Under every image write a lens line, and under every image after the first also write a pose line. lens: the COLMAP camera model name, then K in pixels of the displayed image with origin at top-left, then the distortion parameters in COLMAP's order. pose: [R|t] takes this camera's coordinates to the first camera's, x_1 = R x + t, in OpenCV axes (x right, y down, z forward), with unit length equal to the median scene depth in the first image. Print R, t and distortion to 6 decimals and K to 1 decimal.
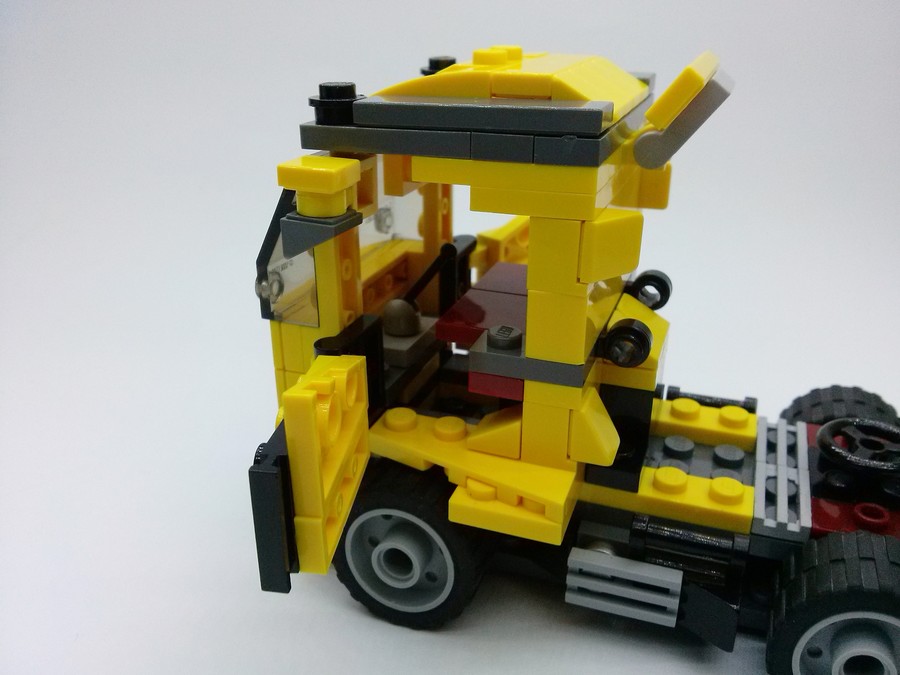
lens RADIAL K [[792.1, 0, 461.9], [0, 792.1, 331.4], [0, 0, 1]] dist [-0.011683, -0.006414]
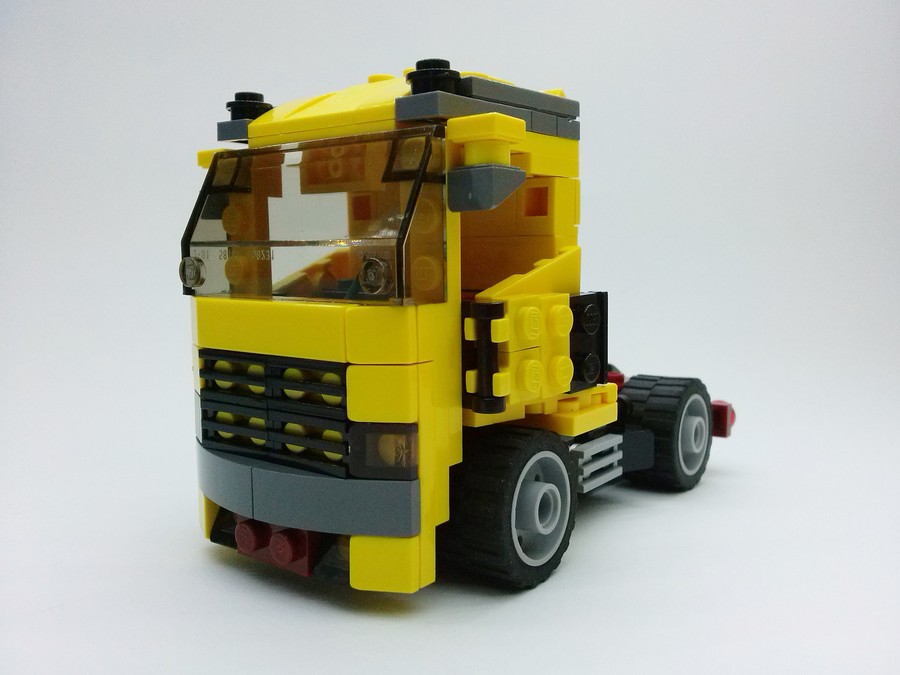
lens RADIAL K [[814.4, 0, 451.3], [0, 814.4, 355.8], [0, 0, 1]] dist [0.003373, 0.000128]
pose [[0.288785, -0.127794, 0.948827, -1.168098], [0.389677, 0.920936, 0.005435, 0.053721], [-0.874503, 0.368166, 0.315750, 0.729317]]
